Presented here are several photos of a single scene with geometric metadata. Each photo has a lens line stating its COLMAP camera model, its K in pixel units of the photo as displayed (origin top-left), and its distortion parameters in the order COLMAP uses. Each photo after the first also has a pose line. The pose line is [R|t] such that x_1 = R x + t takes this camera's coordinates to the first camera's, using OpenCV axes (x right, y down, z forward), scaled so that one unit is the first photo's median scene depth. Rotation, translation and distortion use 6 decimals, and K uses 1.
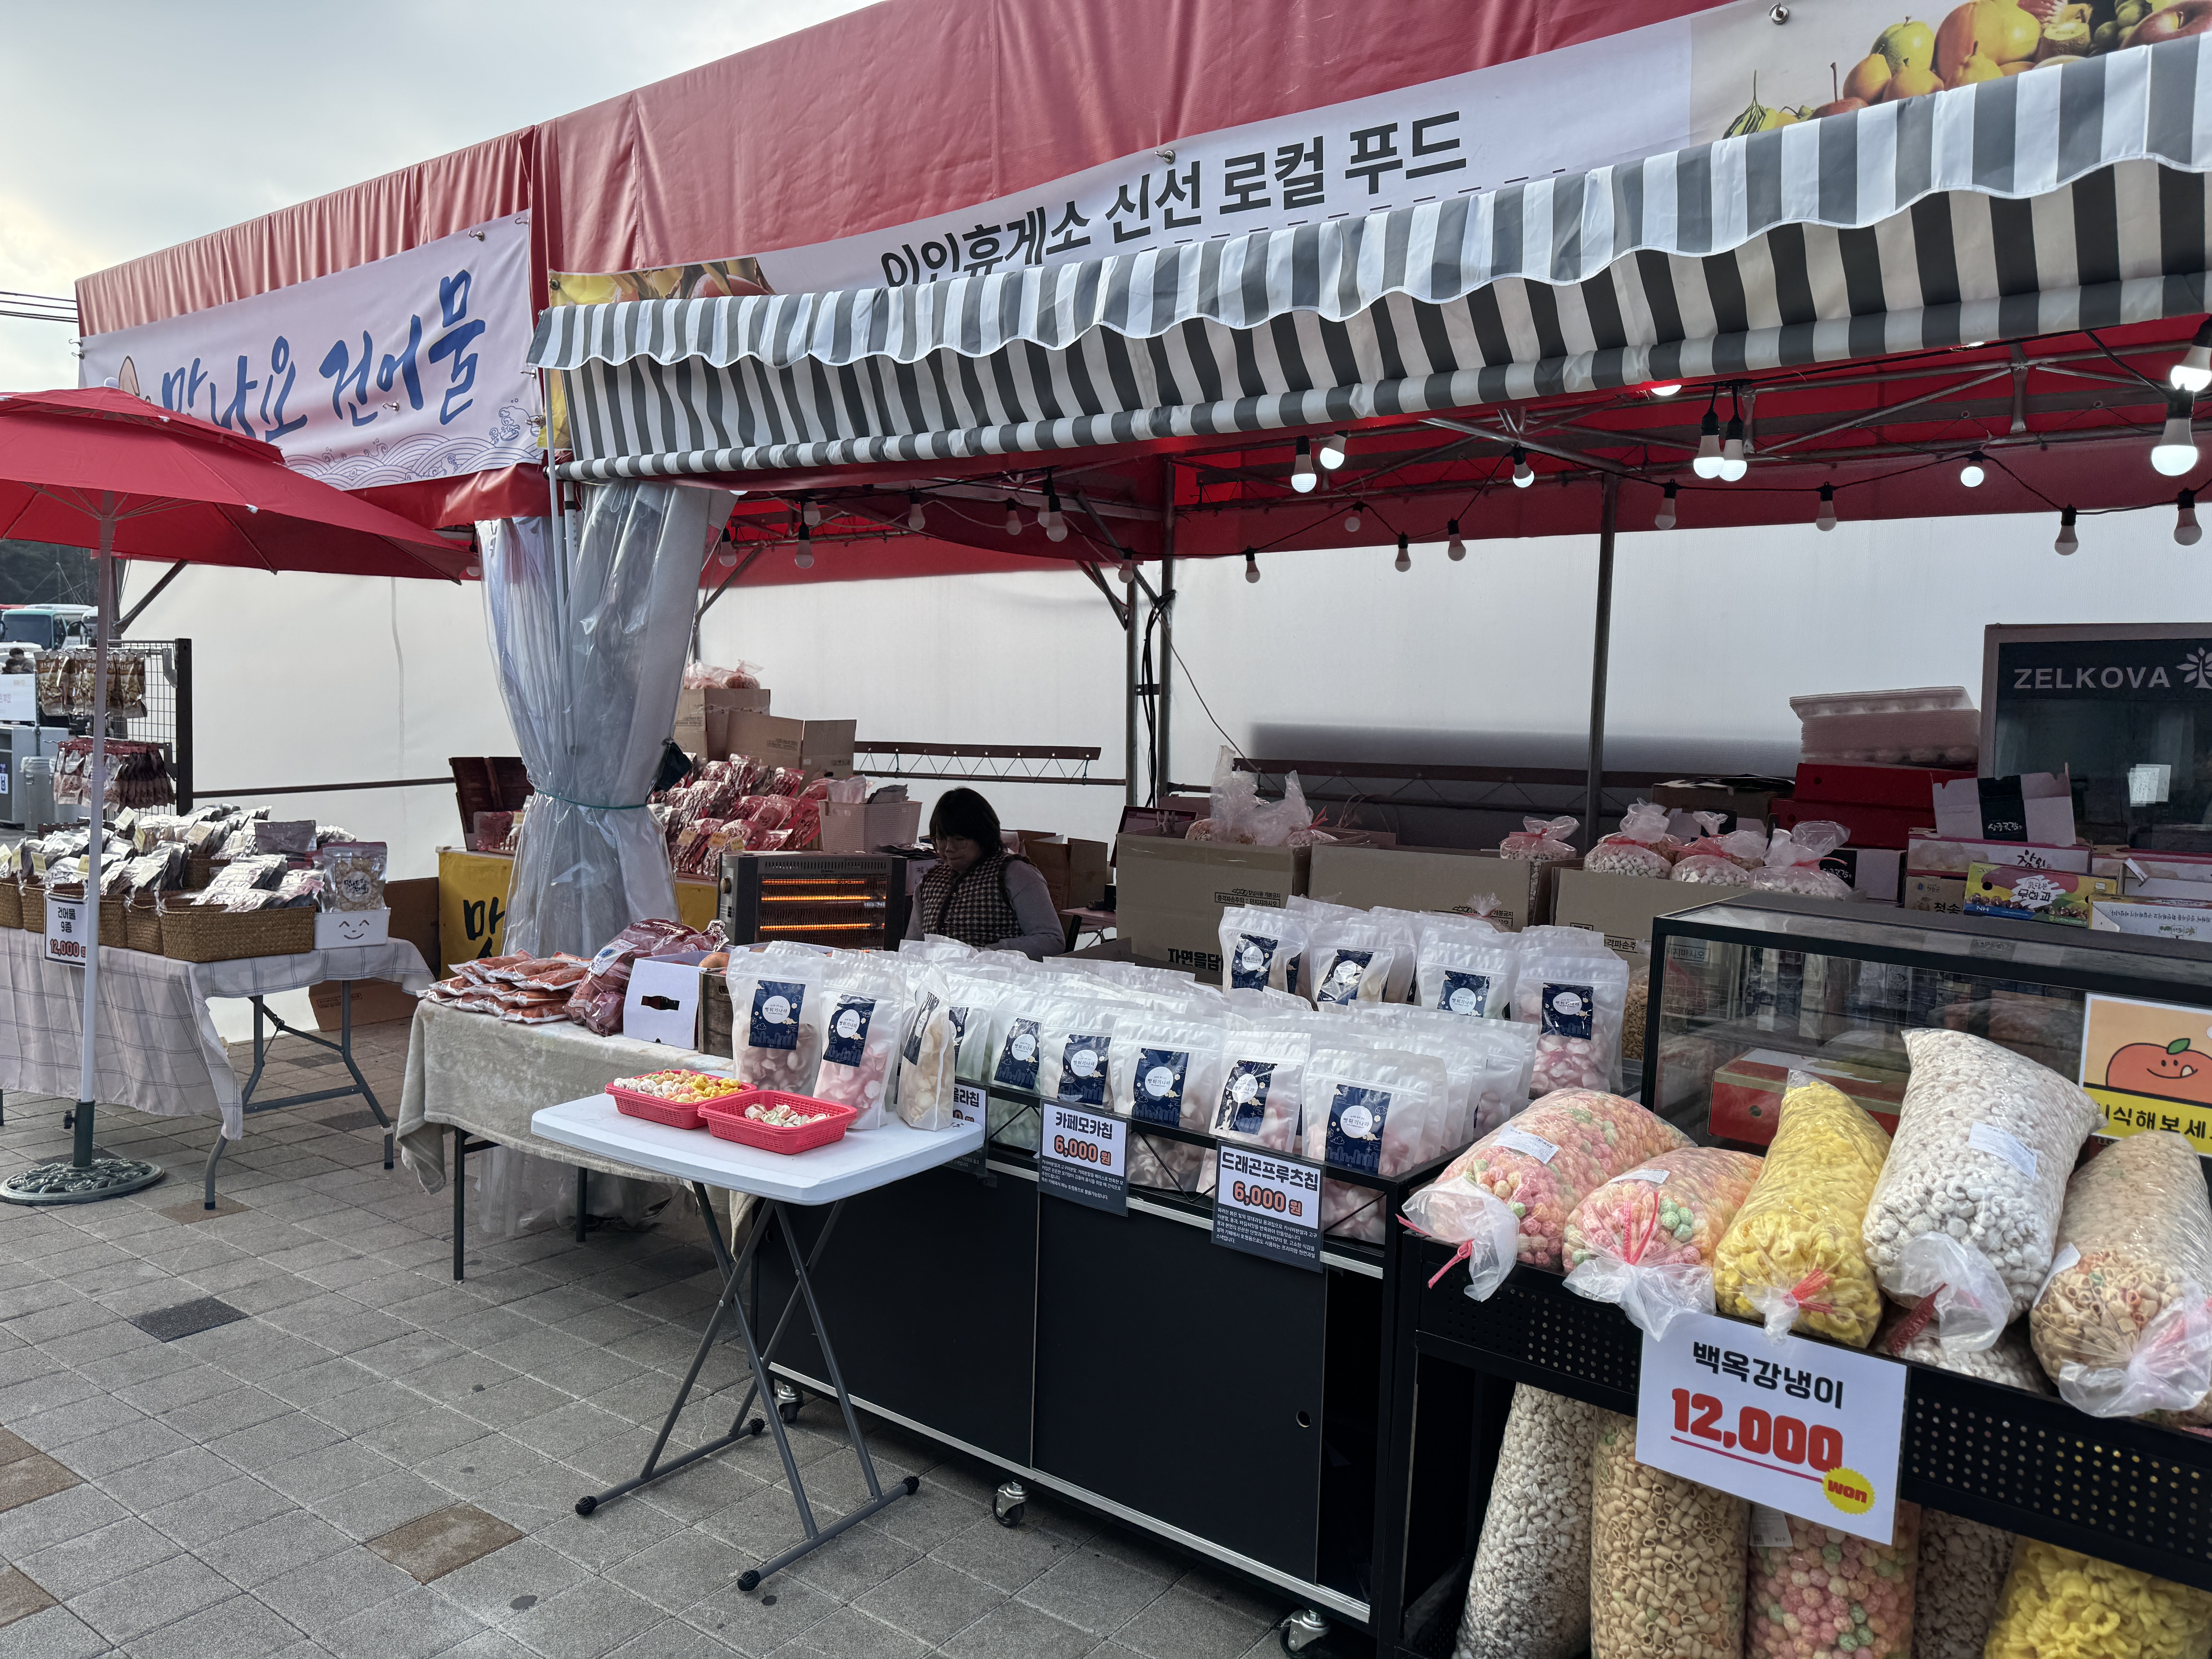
lens RADIAL K [[1694.8, 0, 1105.6], [0, 1694.8, 854.6], [0, 0, 1]] dist [0.217876, -0.522993]
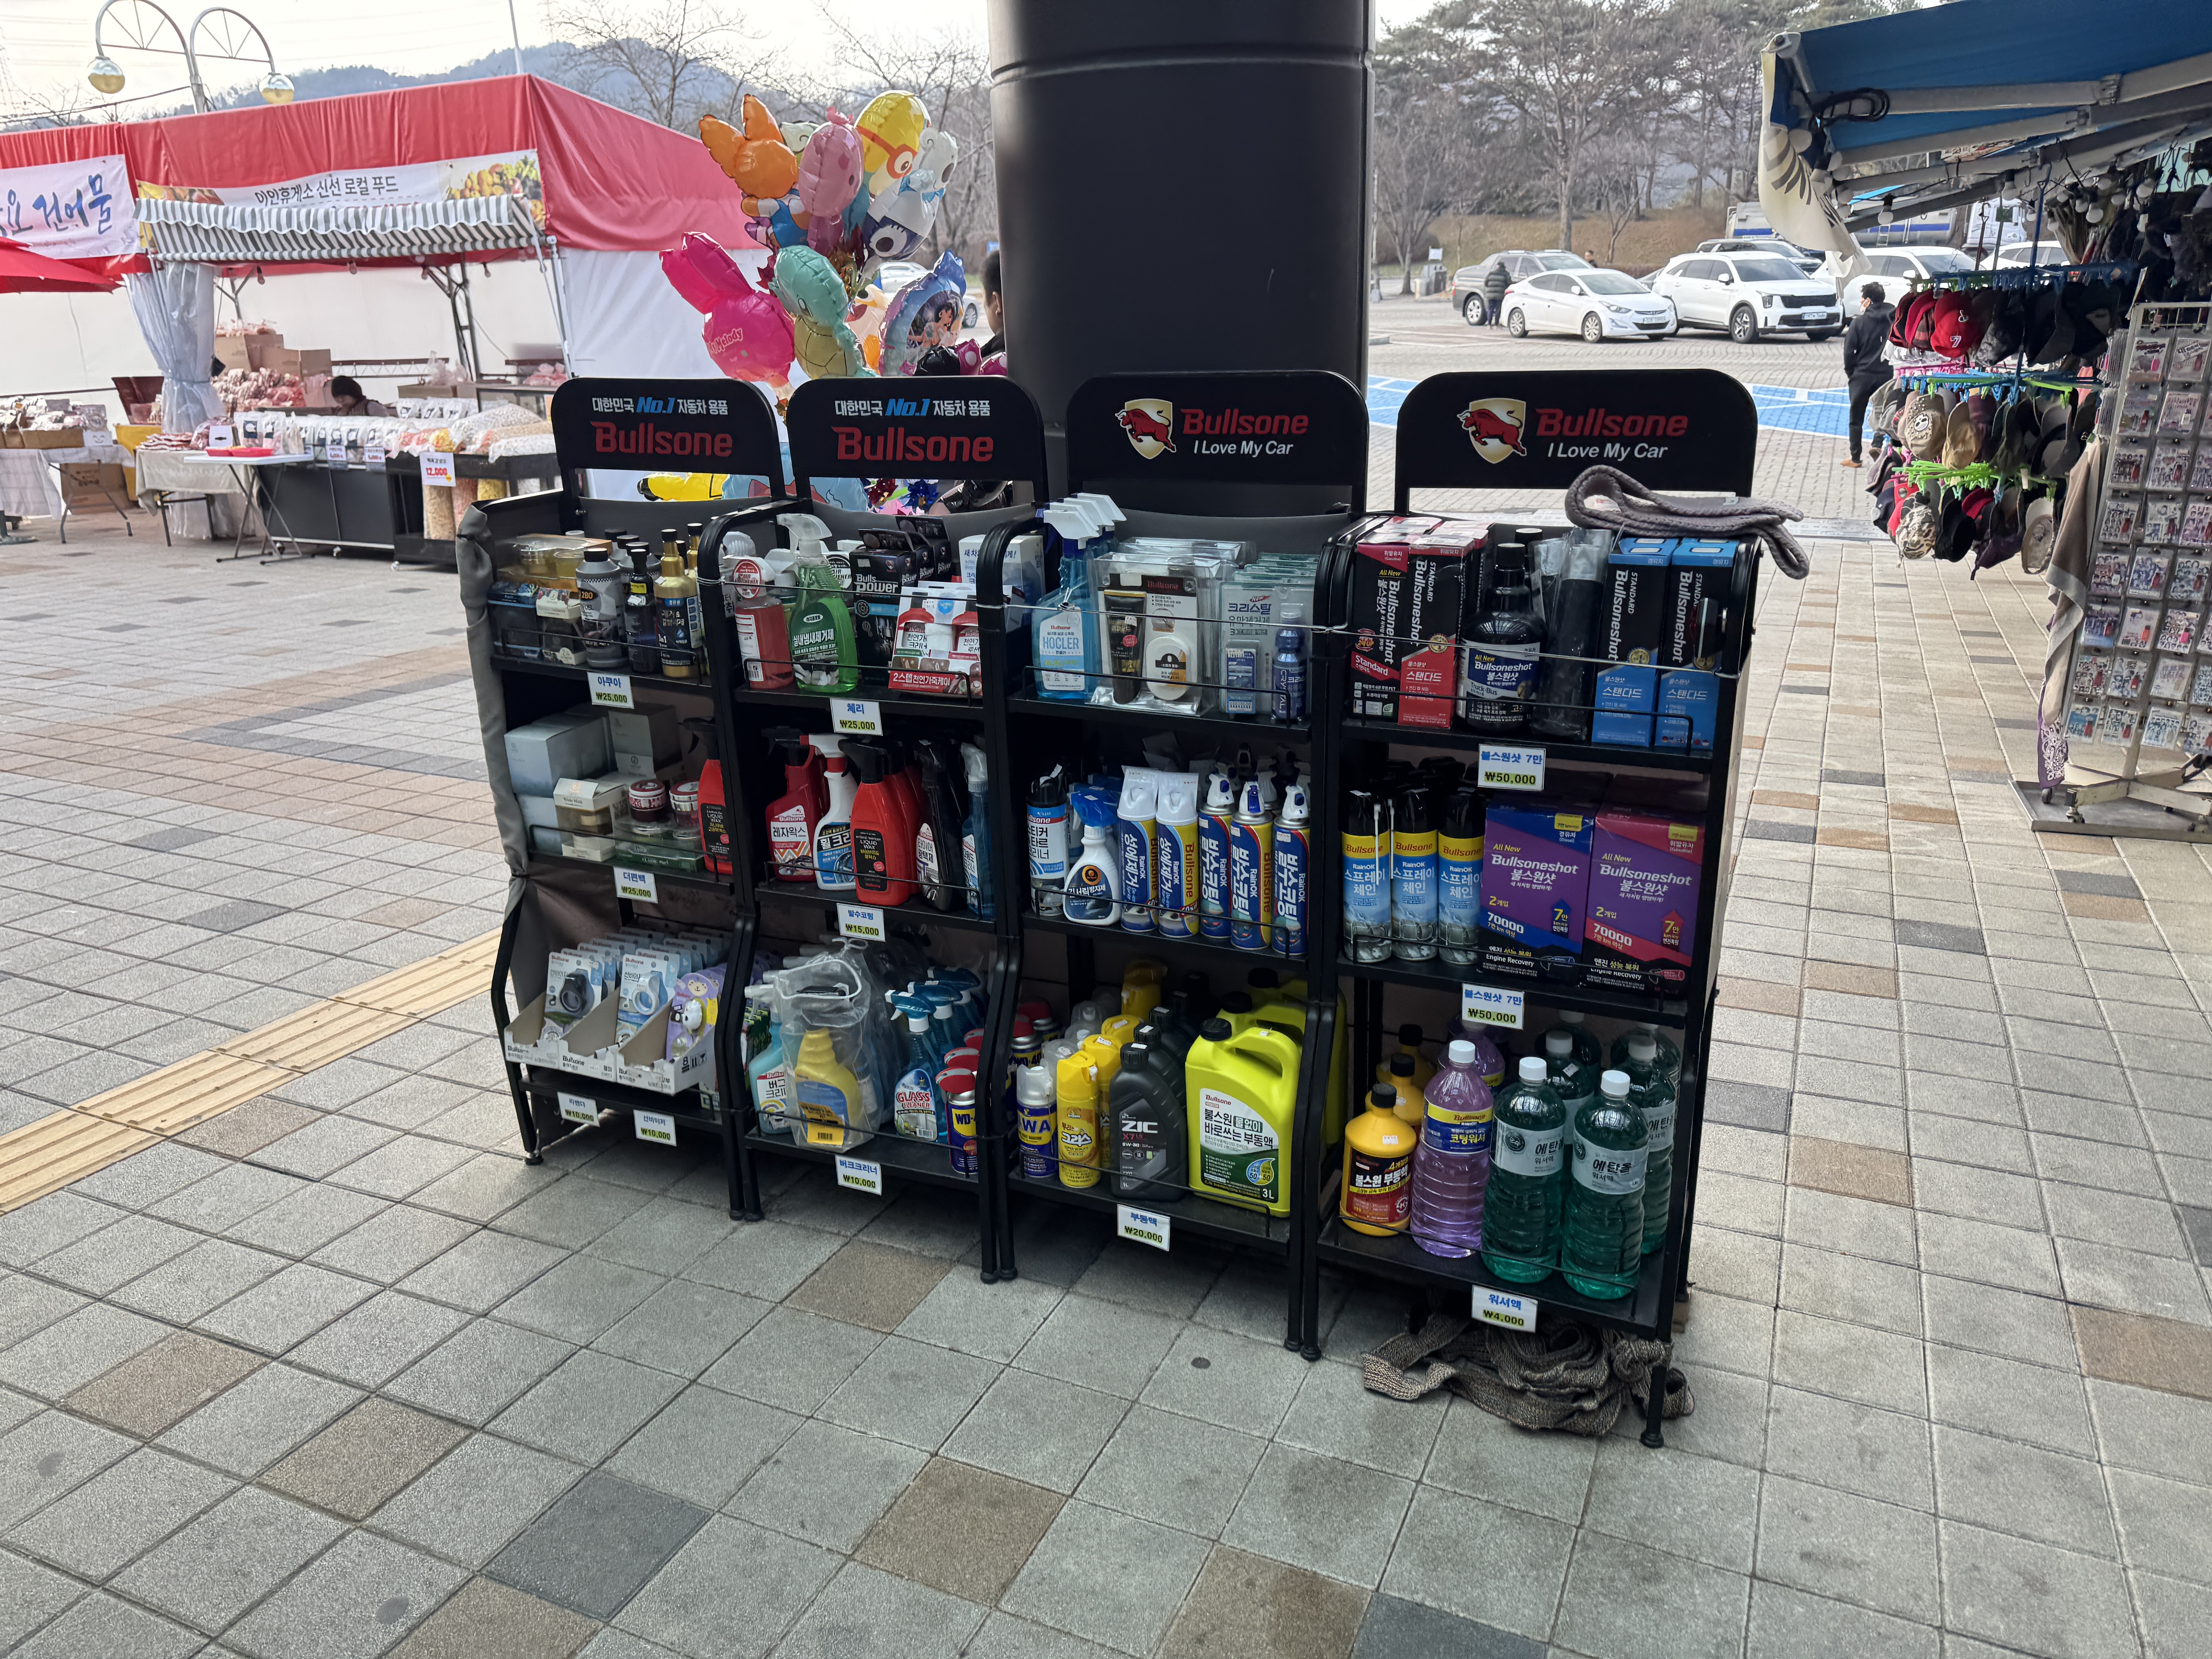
lens RADIAL K [[1567.4, 0, 1106.0], [0, 1567.4, 829.5], [0, 0, 1]] dist [0.006116, -0.005346]
pose [[0.975161, -0.100451, 0.197410, 0.585177], [0.054368, 0.972538, 0.226305, 0.184728], [-0.214721, -0.209951, 0.953842, -1.924638]]
